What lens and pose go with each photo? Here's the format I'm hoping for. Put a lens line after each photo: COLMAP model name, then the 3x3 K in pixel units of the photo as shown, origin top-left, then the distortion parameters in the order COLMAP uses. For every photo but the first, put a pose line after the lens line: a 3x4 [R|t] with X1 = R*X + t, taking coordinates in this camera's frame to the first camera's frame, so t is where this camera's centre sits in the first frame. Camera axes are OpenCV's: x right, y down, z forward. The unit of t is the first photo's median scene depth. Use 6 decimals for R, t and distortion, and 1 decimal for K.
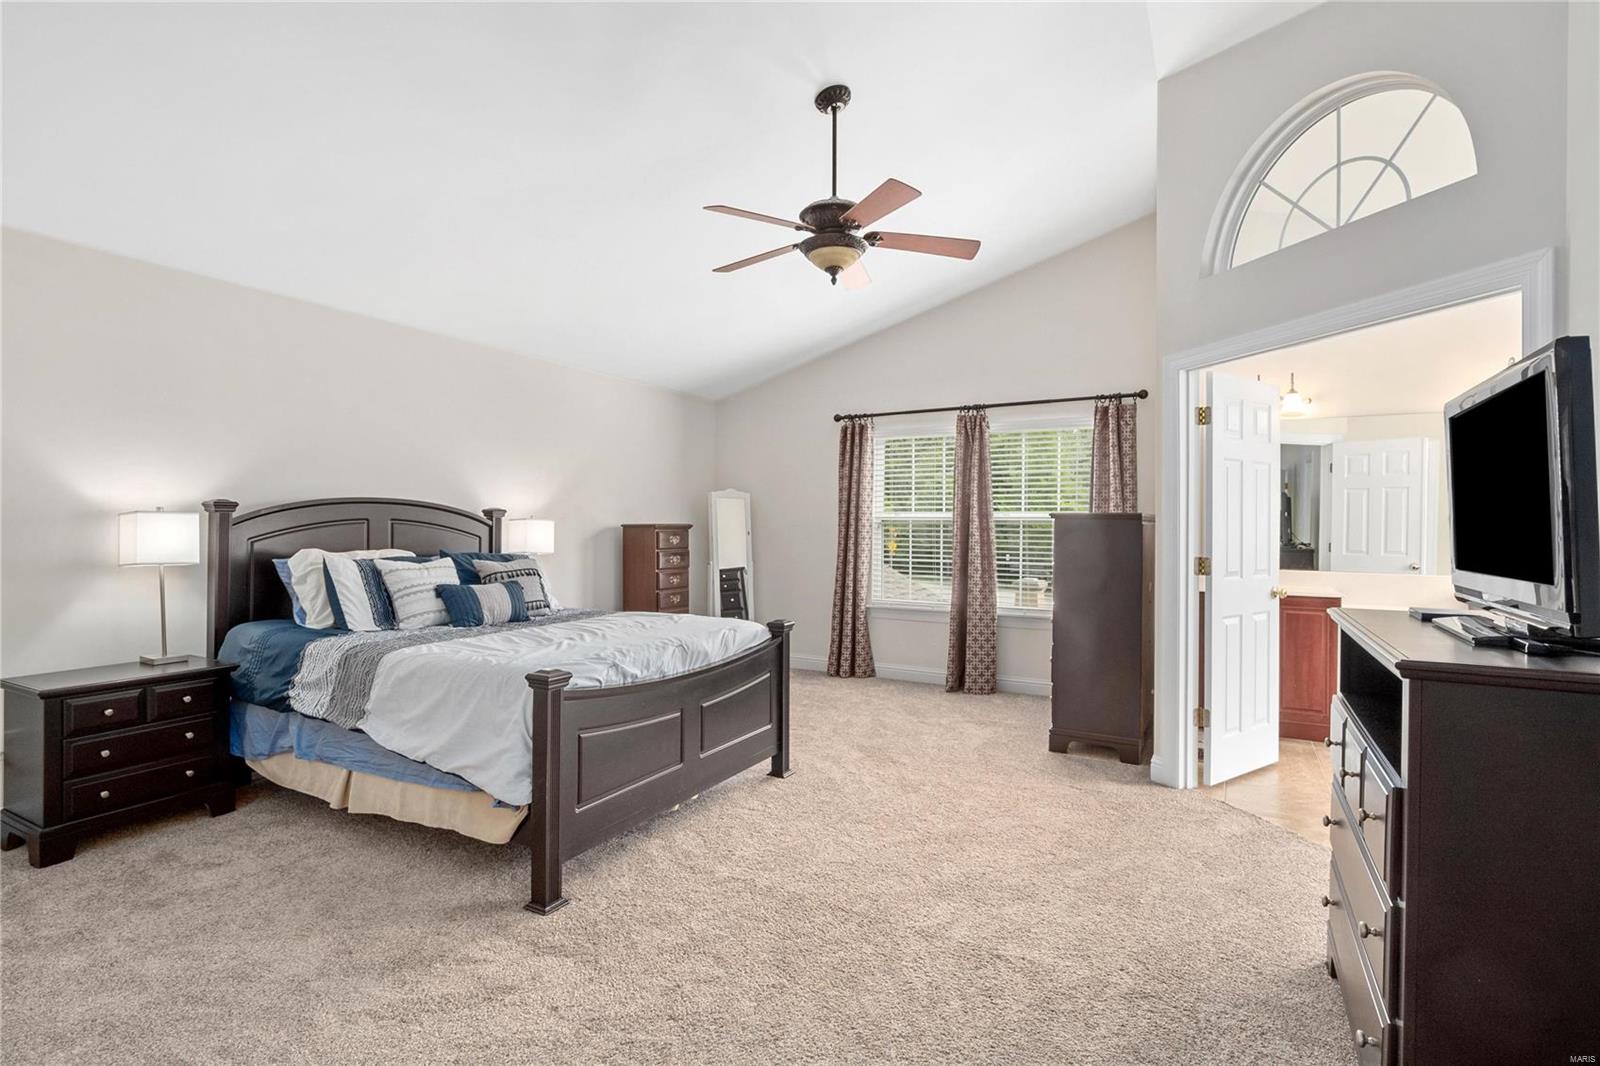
lens RADIAL K [[761.0, 0, 805.4], [0, 761.0, 517.9], [0, 0, 1]] dist [-0.007692, -0.000881]
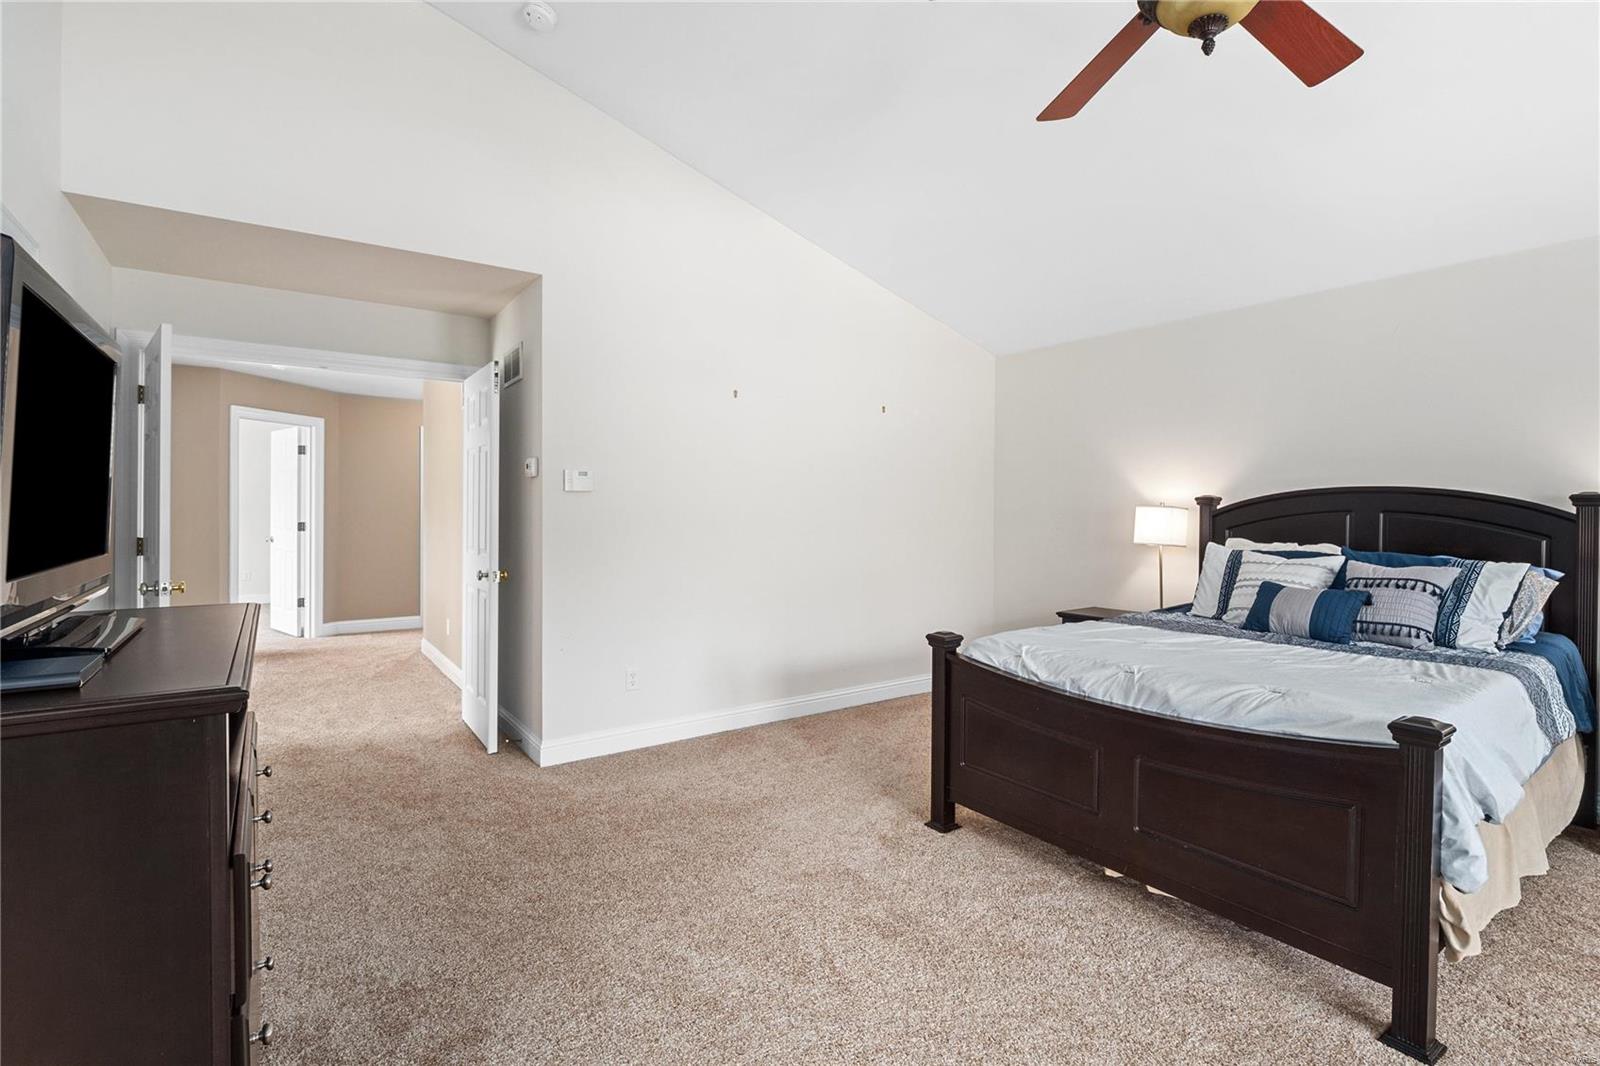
lens RADIAL K [[761.0, 0, 805.4], [0, 761.0, 517.9], [0, 0, 1]] dist [-0.007692, -0.000881]
pose [[-0.448088, -0.001884, -0.893988, 0.624965], [-0.005714, 0.999983, 0.000757, 0.016104], [0.893971, 0.005448, -0.448091, 0.998003]]
